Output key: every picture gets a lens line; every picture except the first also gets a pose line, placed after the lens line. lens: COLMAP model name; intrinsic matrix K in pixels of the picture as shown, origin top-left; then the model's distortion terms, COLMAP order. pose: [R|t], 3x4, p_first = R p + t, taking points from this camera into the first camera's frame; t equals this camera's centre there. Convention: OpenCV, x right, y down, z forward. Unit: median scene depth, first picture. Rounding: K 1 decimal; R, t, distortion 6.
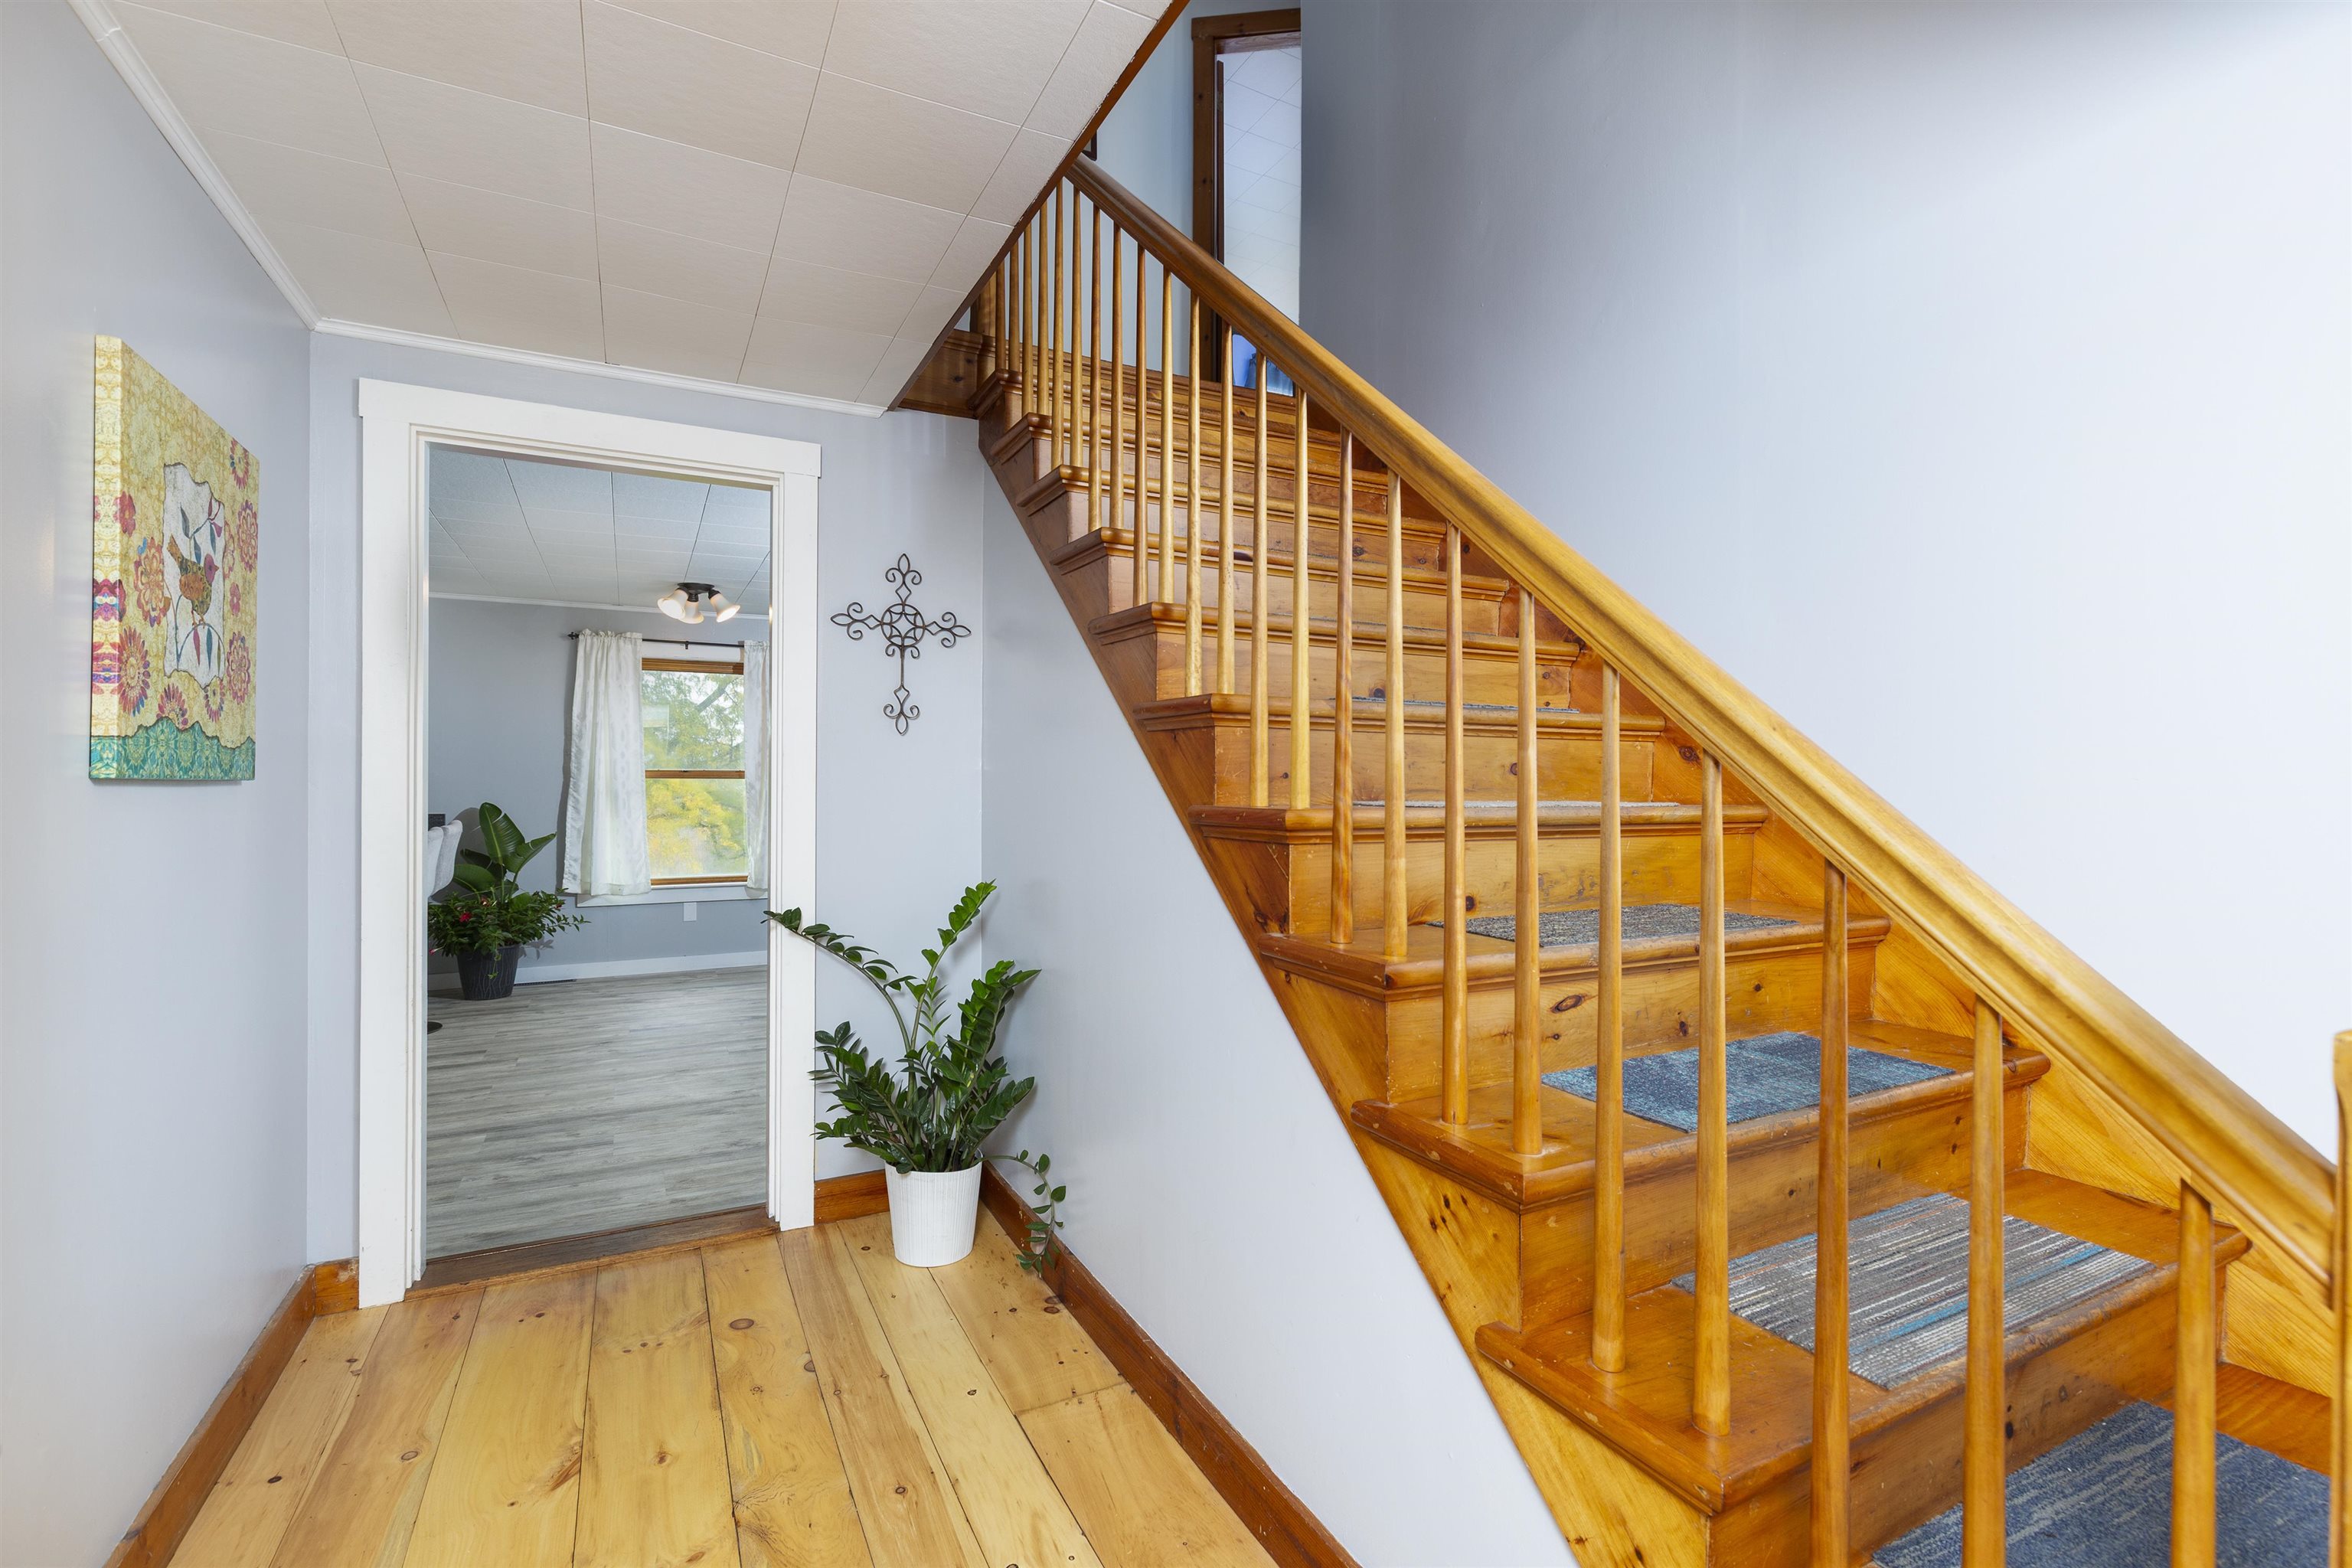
lens RADIAL K [[1043.4, 0, 1173.0], [0, 1043.4, 781.9], [0, 0, 1]] dist [-0.002265, -0.000462]
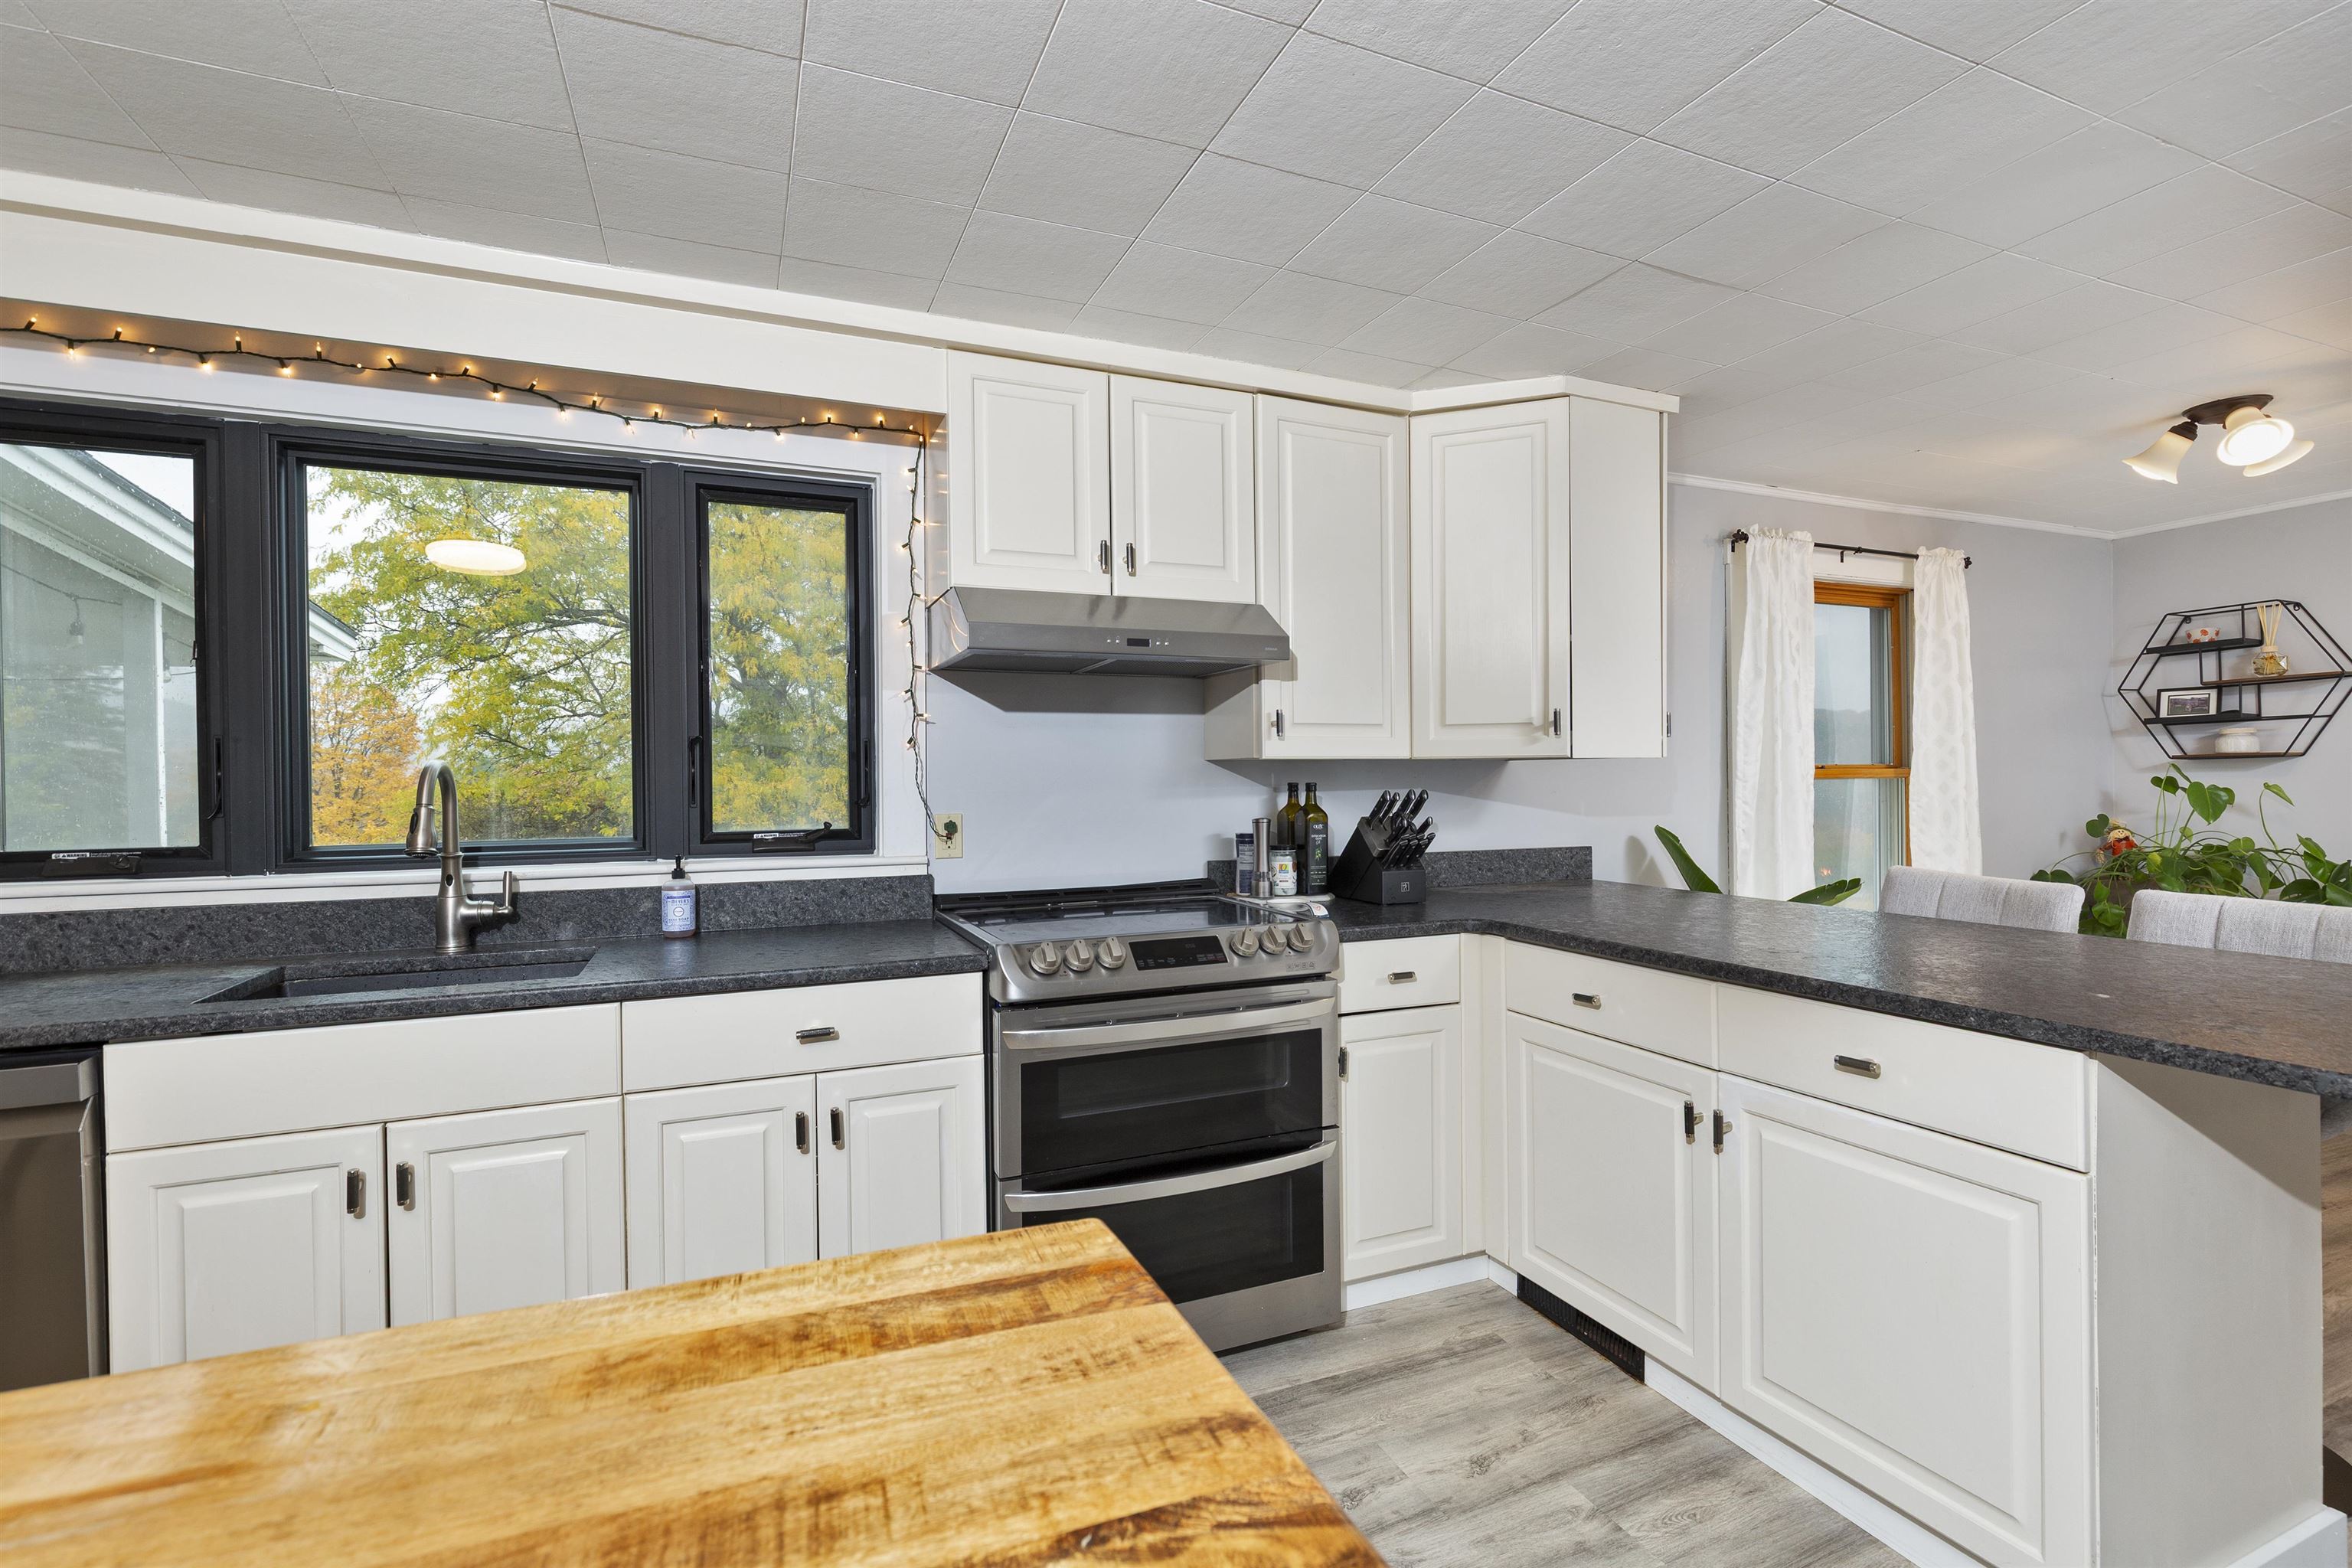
lens RADIAL K [[1043.4, 0, 1173.0], [0, 1043.4, 781.9], [0, 0, 1]] dist [-0.002265, -0.000462]
pose [[0.997163, -0.014019, -0.073955, -0.849500], [0.014721, 0.999852, 0.008952, -0.012458], [0.073818, -0.010015, 0.997221, 0.393556]]
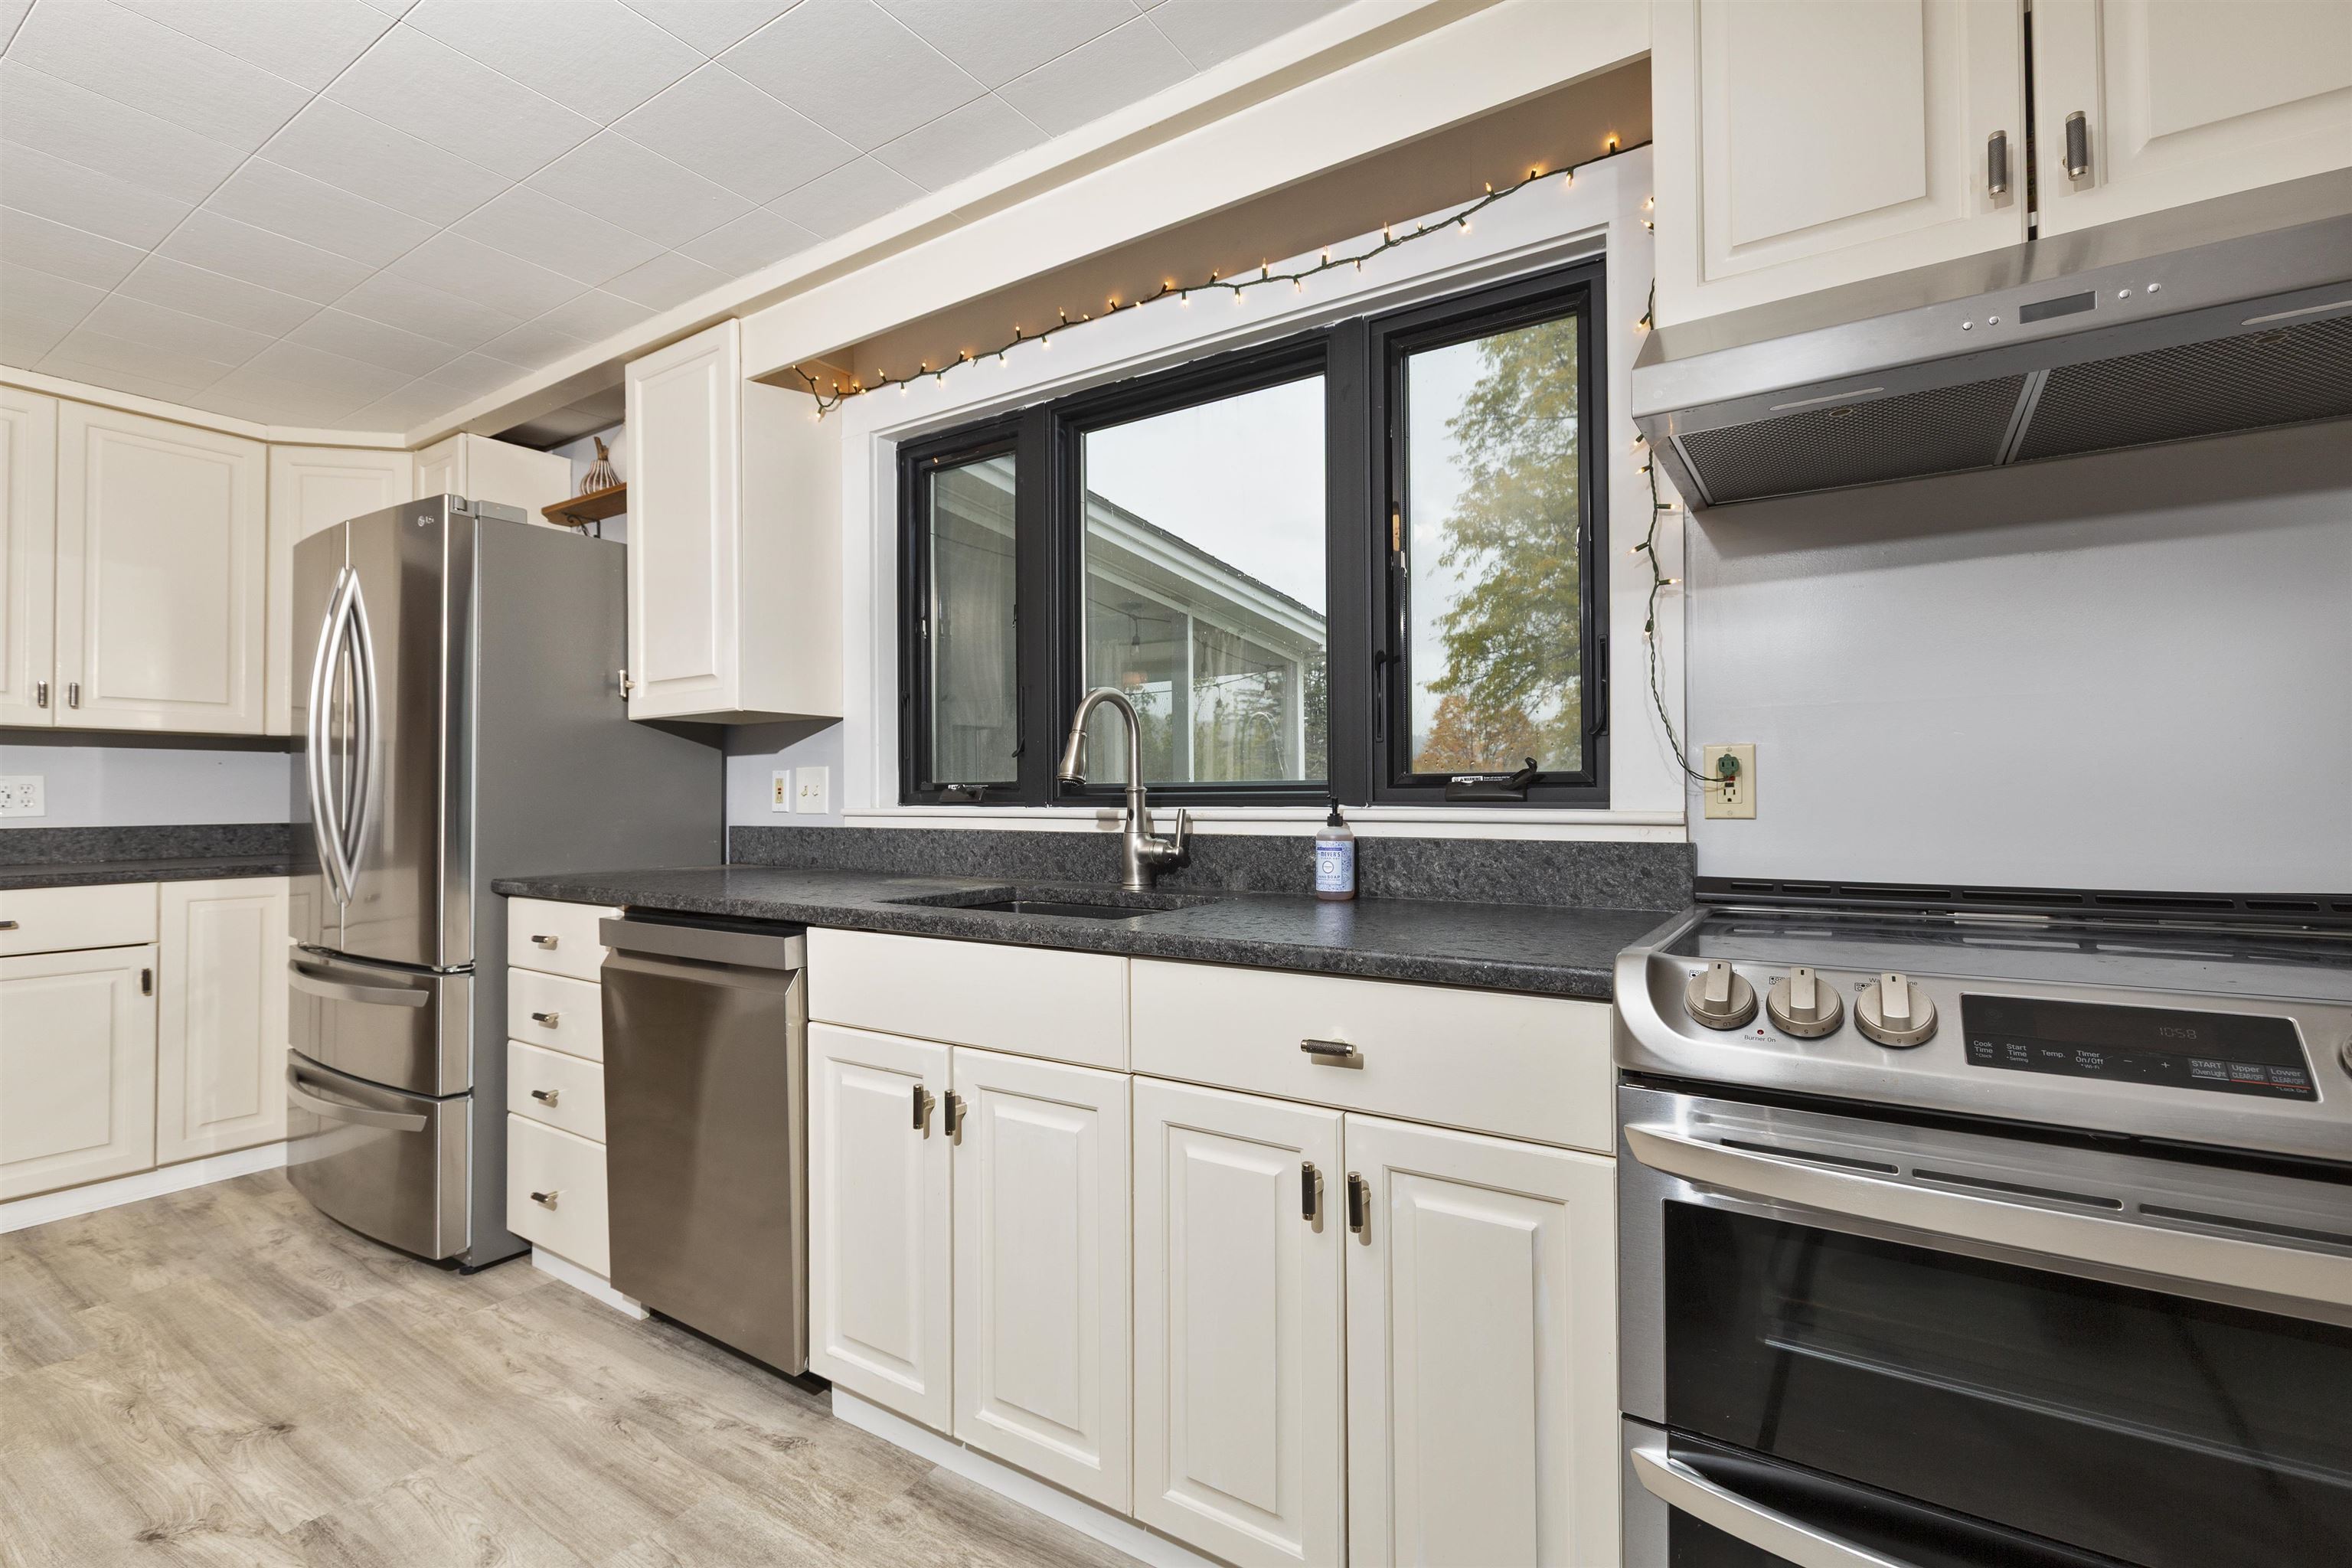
lens RADIAL K [[1043.4, 0, 1173.0], [0, 1043.4, 781.9], [0, 0, 1]] dist [-0.002265, -0.000462]
pose [[0.497591, -0.019181, -0.867200, -0.819349], [0.012396, 0.999811, -0.015002, 0.014194], [0.867323, -0.003285, 0.497734, 0.565423]]
